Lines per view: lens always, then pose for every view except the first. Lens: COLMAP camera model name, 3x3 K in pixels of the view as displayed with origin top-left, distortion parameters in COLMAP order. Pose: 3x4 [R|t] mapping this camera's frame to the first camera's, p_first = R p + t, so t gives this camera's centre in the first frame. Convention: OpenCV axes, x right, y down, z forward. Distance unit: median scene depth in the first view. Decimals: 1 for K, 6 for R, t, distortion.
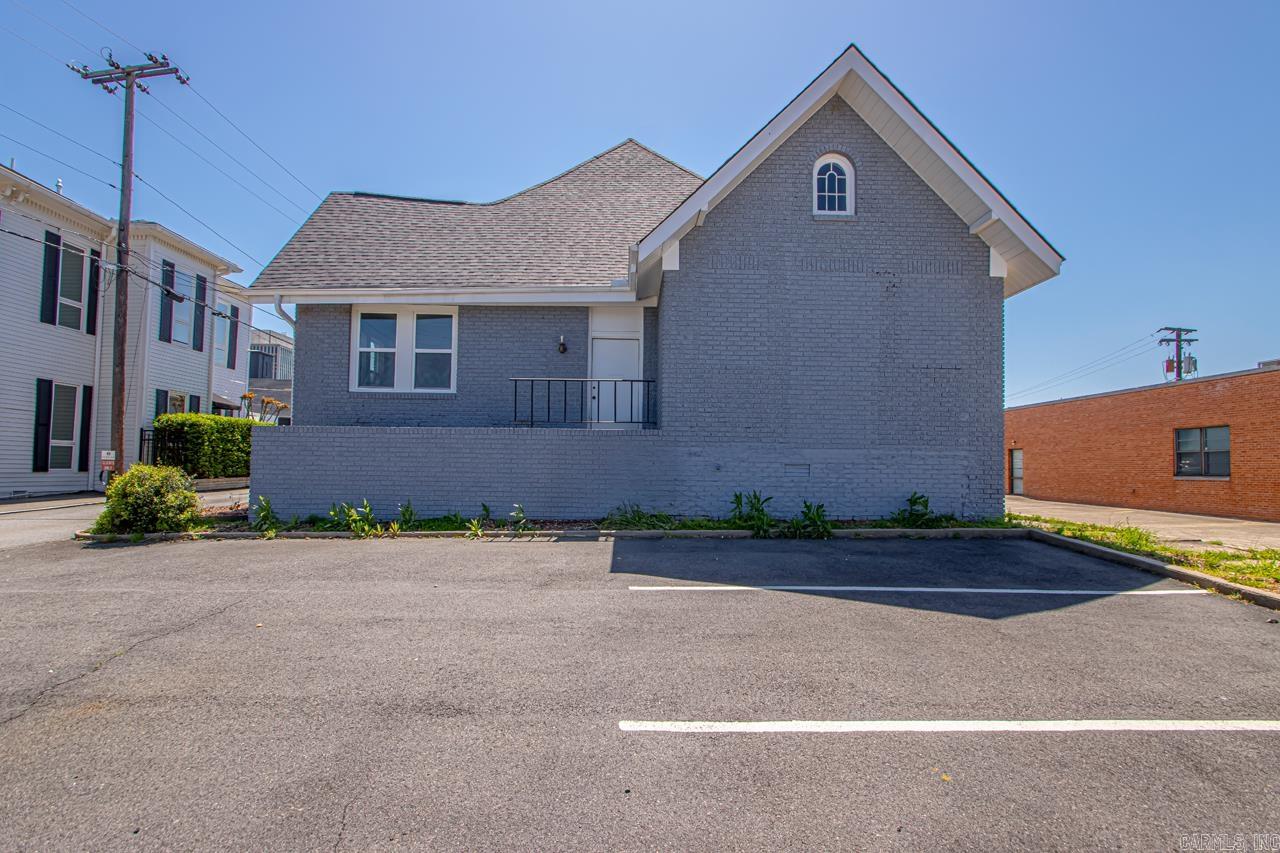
lens RADIAL K [[589.5, 0, 617.0], [0, 589.5, 429.1], [0, 0, 1]] dist [-0.002817, -0.000574]
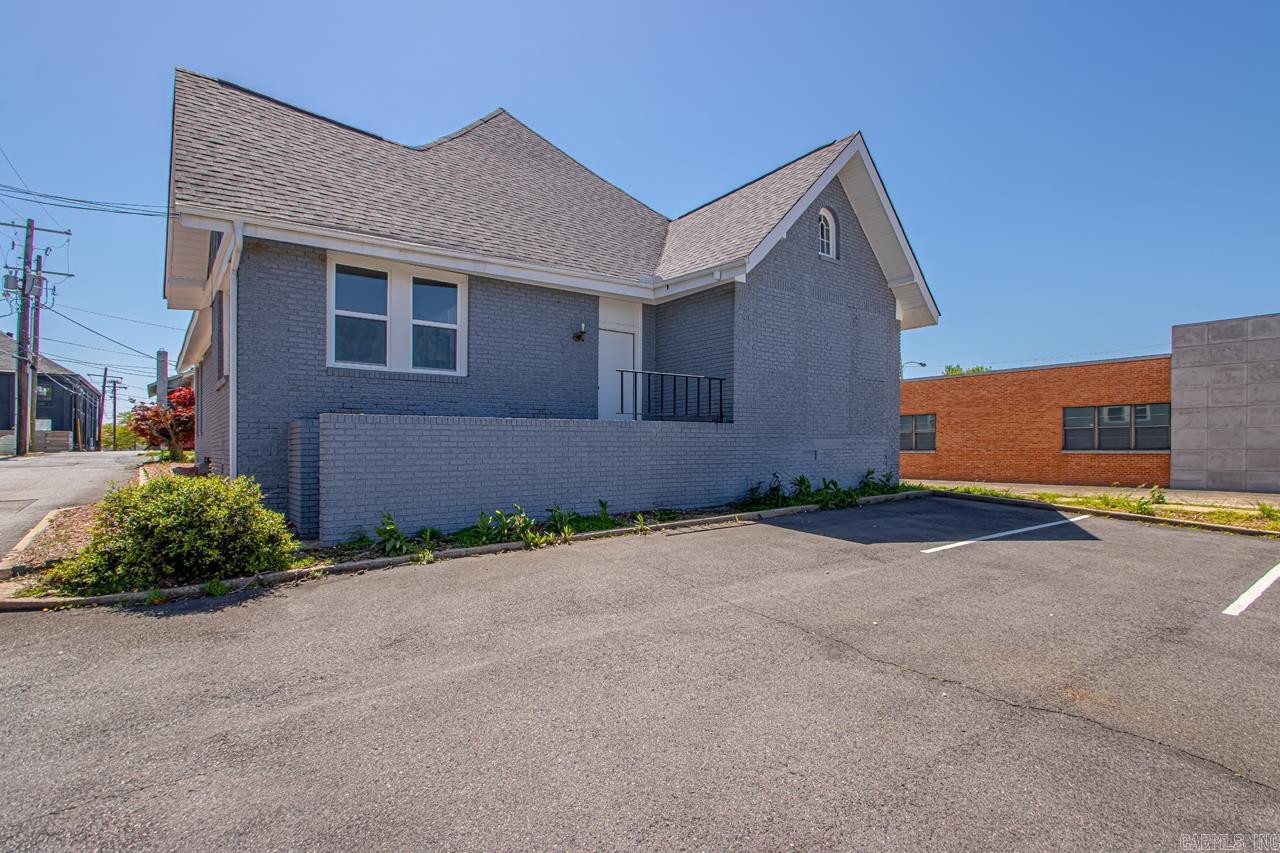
lens RADIAL K [[589.5, 0, 609.3], [0, 589.5, 436.4], [0, 0, 1]] dist [-0.002817, -0.000574]
pose [[0.812776, -0.007759, 0.582525, -0.621527], [-0.018205, 0.999085, 0.038709, -0.010555], [-0.582292, -0.042067, 0.811891, 0.172785]]
